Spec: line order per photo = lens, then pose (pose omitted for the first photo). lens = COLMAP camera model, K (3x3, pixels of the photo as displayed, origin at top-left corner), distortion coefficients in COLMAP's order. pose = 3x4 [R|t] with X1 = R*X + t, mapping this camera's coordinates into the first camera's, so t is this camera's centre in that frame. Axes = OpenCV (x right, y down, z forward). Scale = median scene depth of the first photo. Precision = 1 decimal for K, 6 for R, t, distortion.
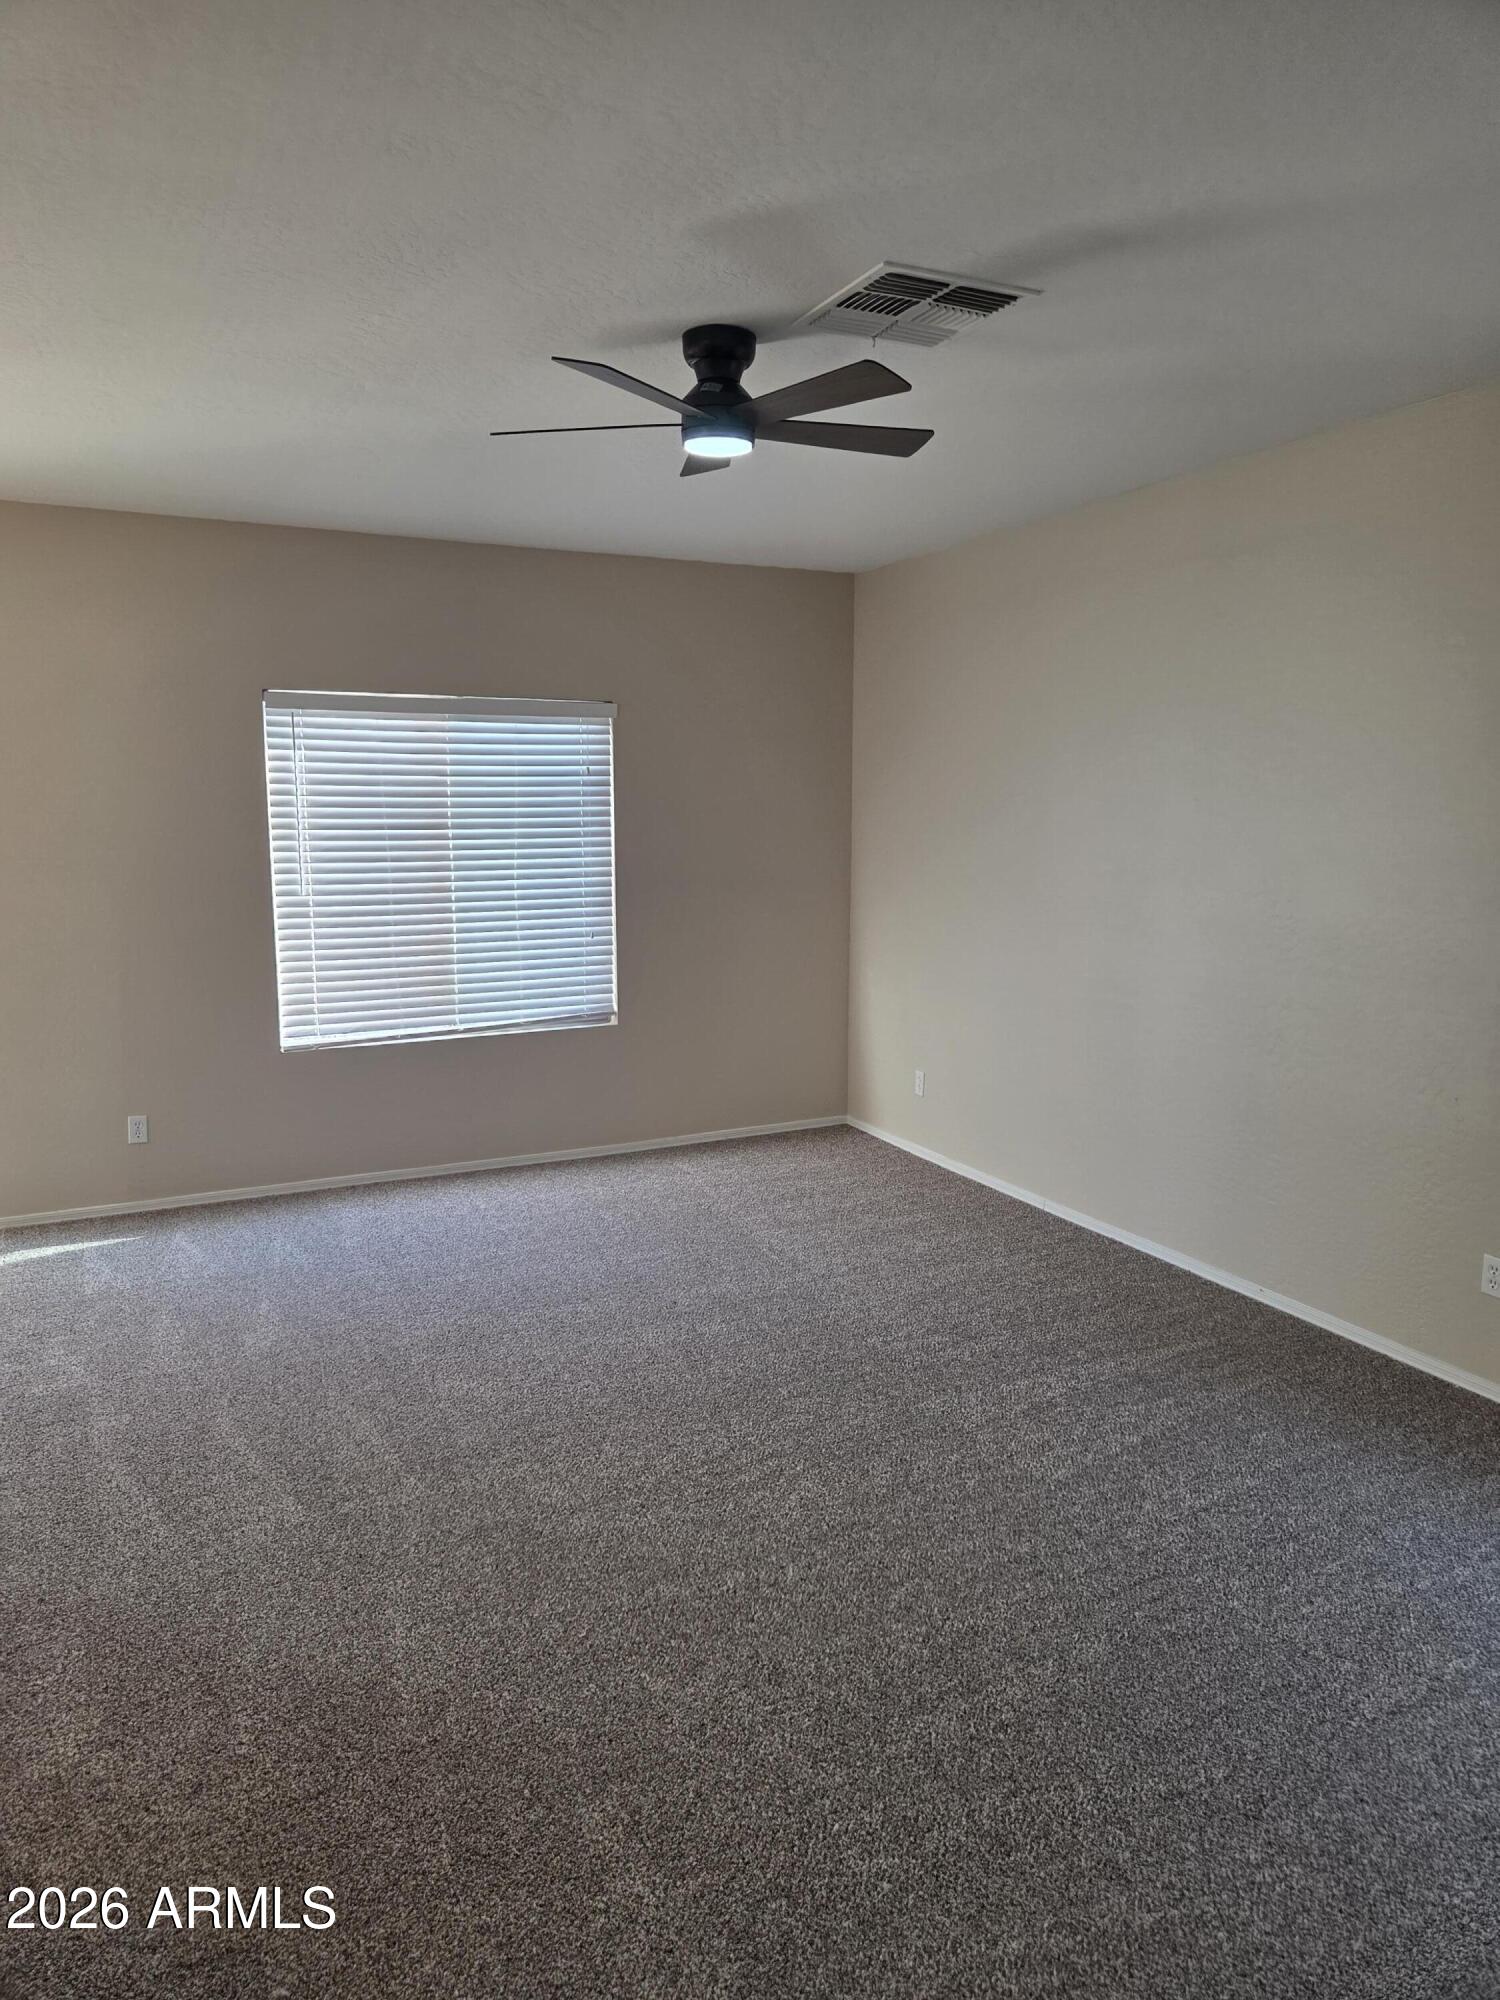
lens RADIAL K [[1340.0, 0, 752.6], [0, 1340.0, 1004.3], [0, 0, 1]] dist [0.048267, -0.017012]
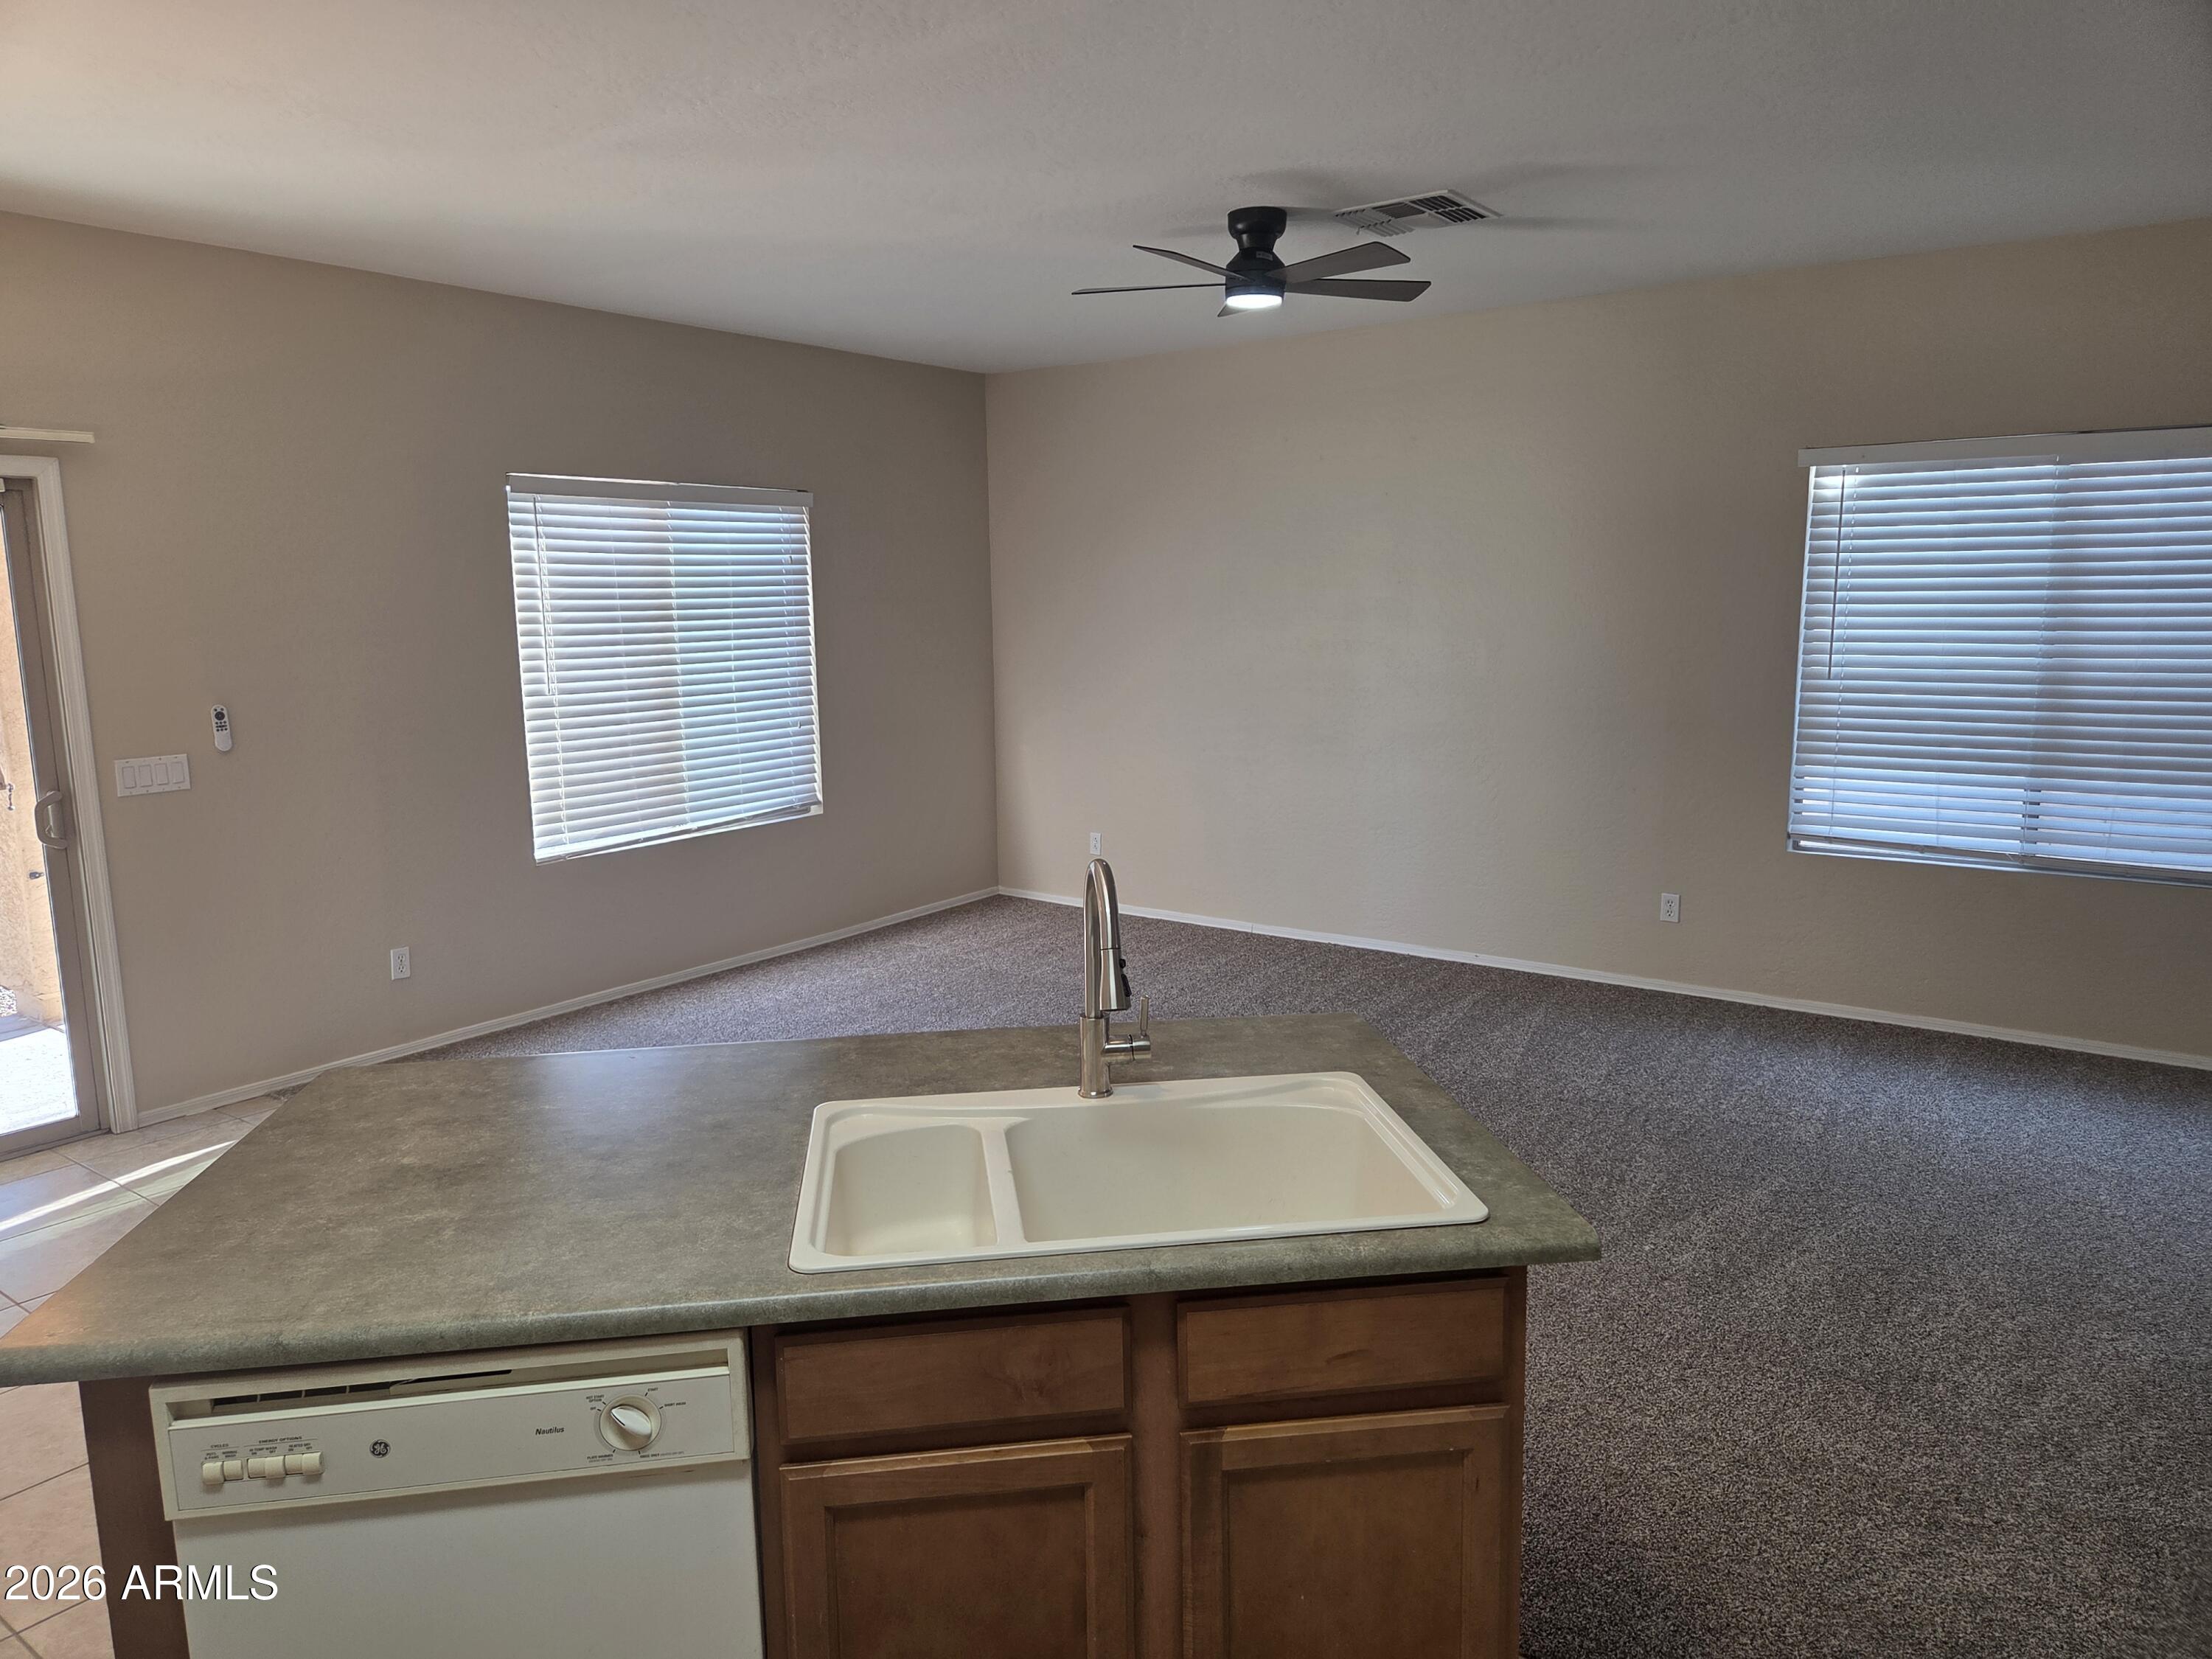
lens RADIAL K [[1482.1, 0, 1107.1], [0, 1482.1, 825.1], [0, 0, 1]] dist [0.048267, -0.017012]
pose [[0.883043, -0.084796, 0.461567, -0.457110], [0.081958, 0.996290, 0.026234, 0.012972], [-0.462080, 0.014663, 0.886717, -0.087654]]
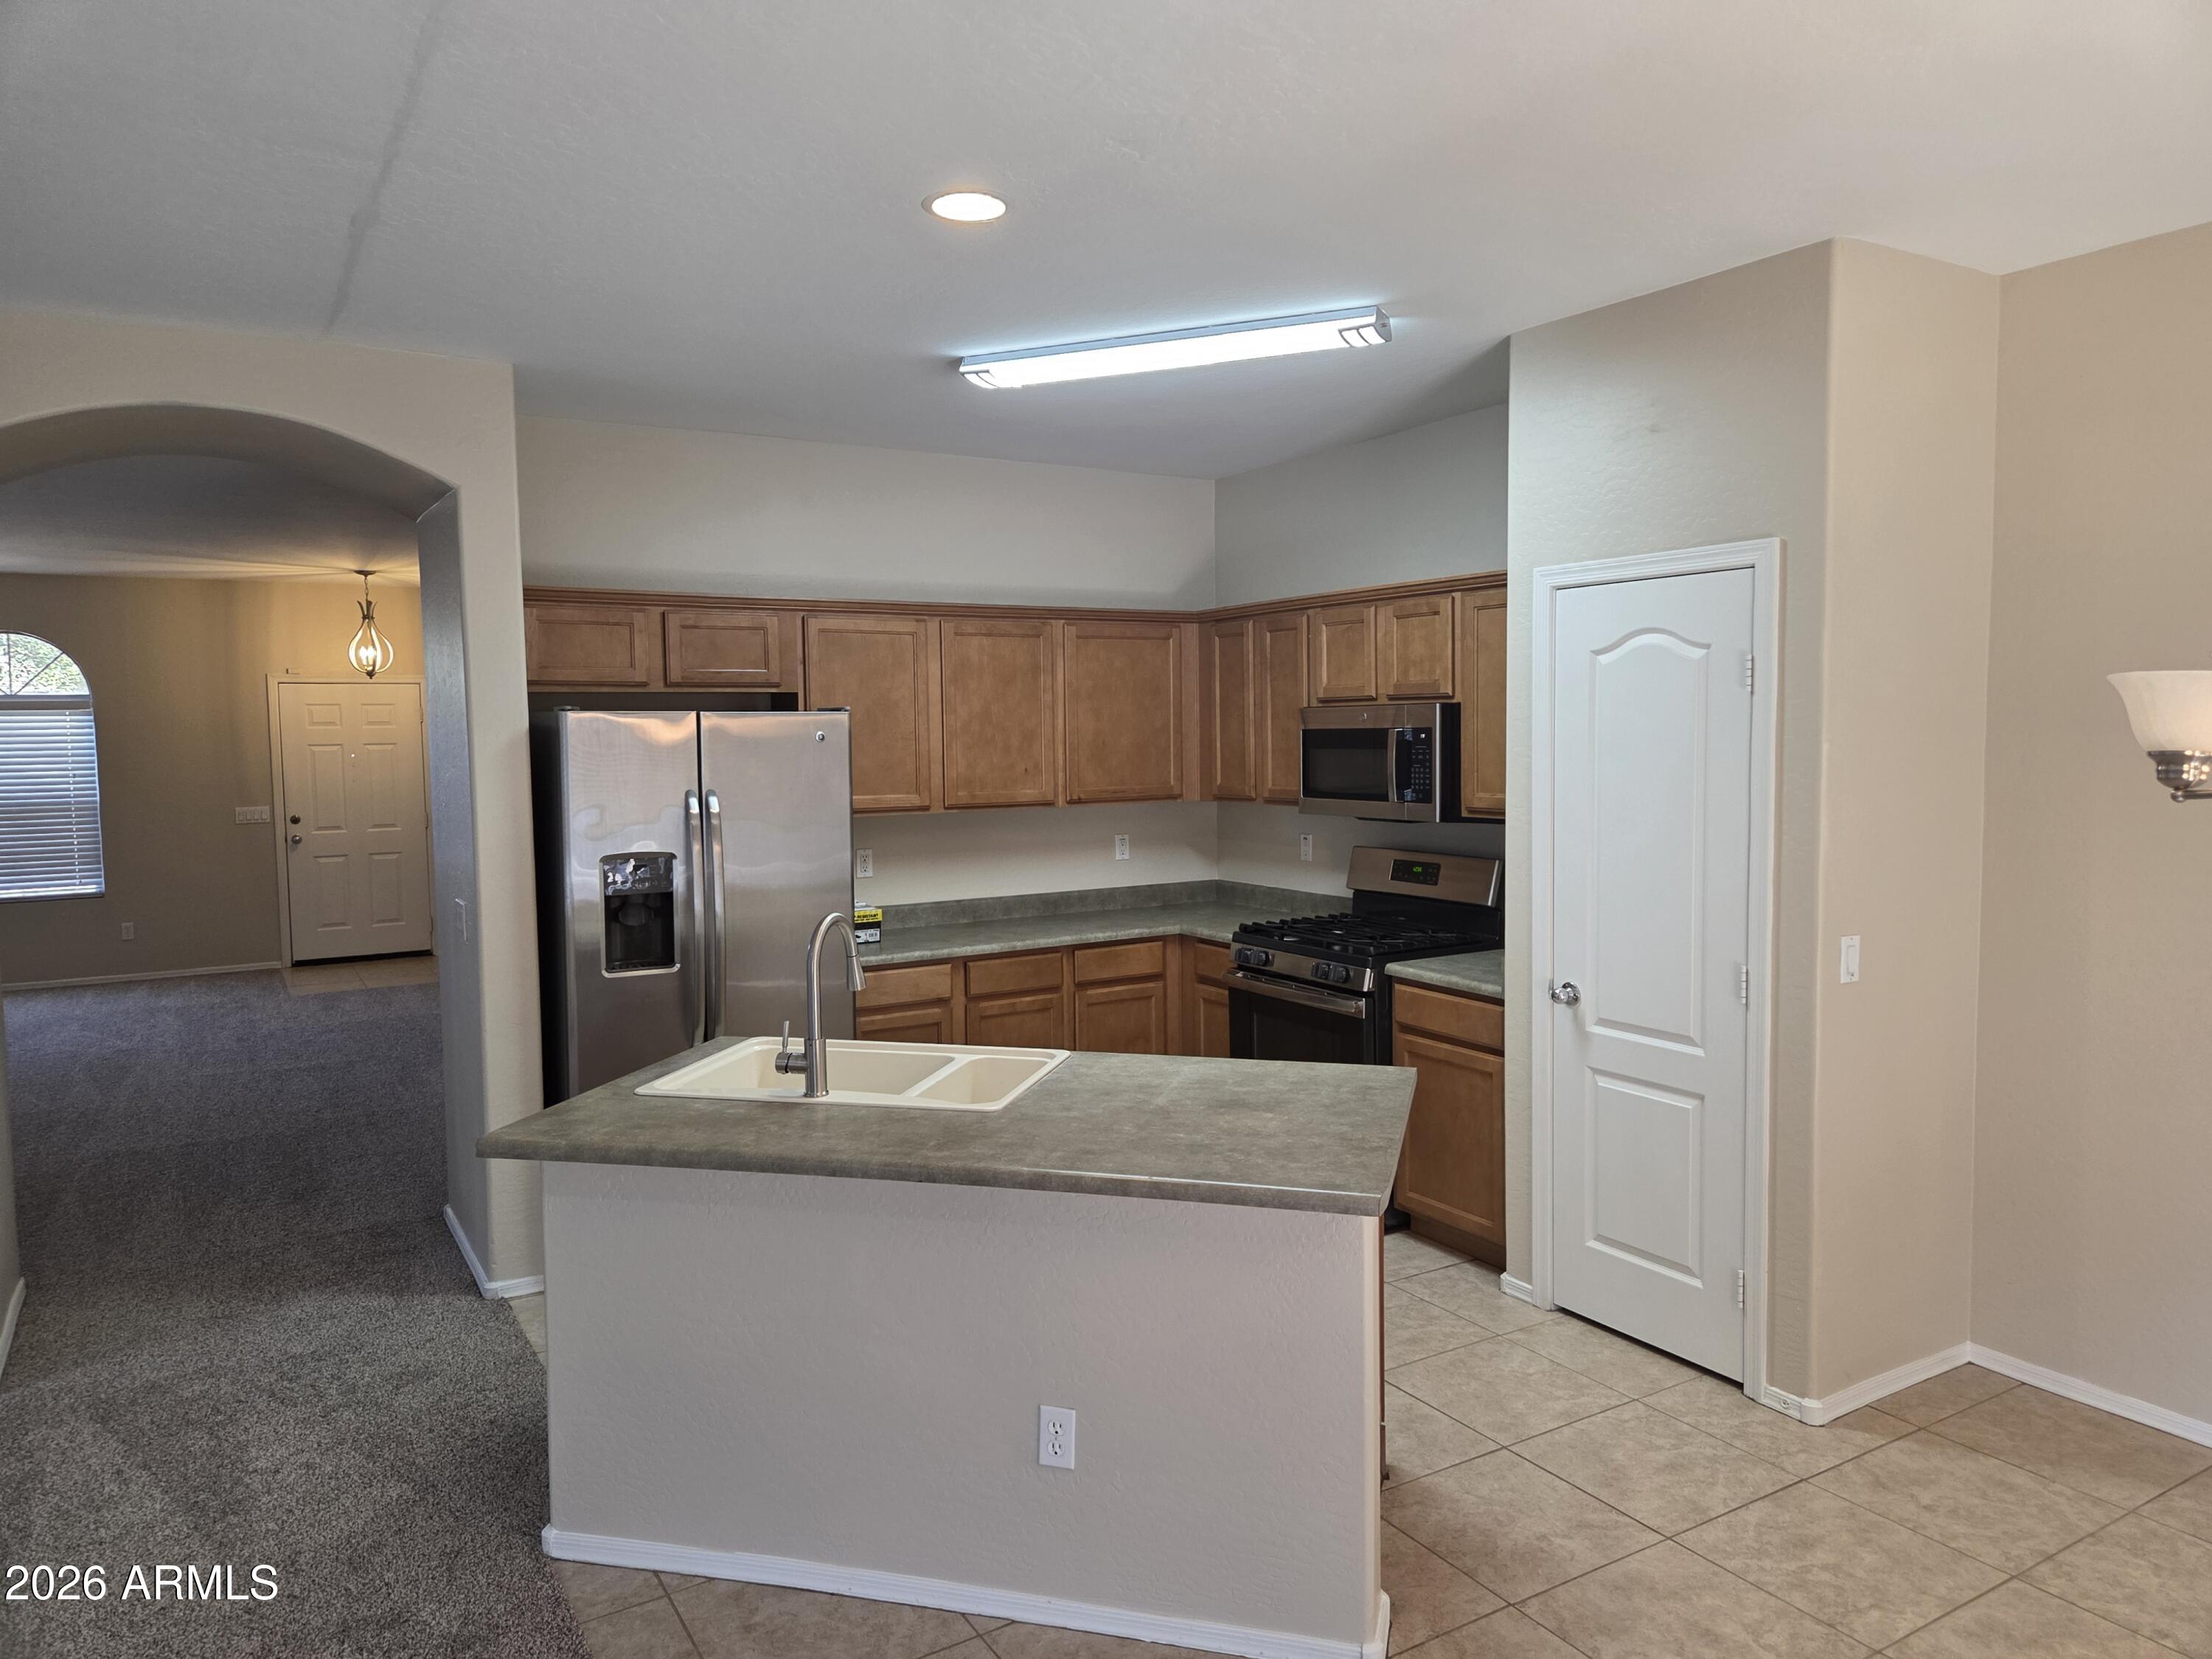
lens RADIAL K [[1482.1, 0, 1111.6], [0, 1482.1, 818.2], [0, 0, 1]] dist [0.048267, -0.017012]
pose [[-0.995493, 0.021544, -0.092360, -0.219314], [0.001734, 0.977829, 0.209398, -0.274823], [0.094824, 0.208294, -0.973459, 1.774773]]
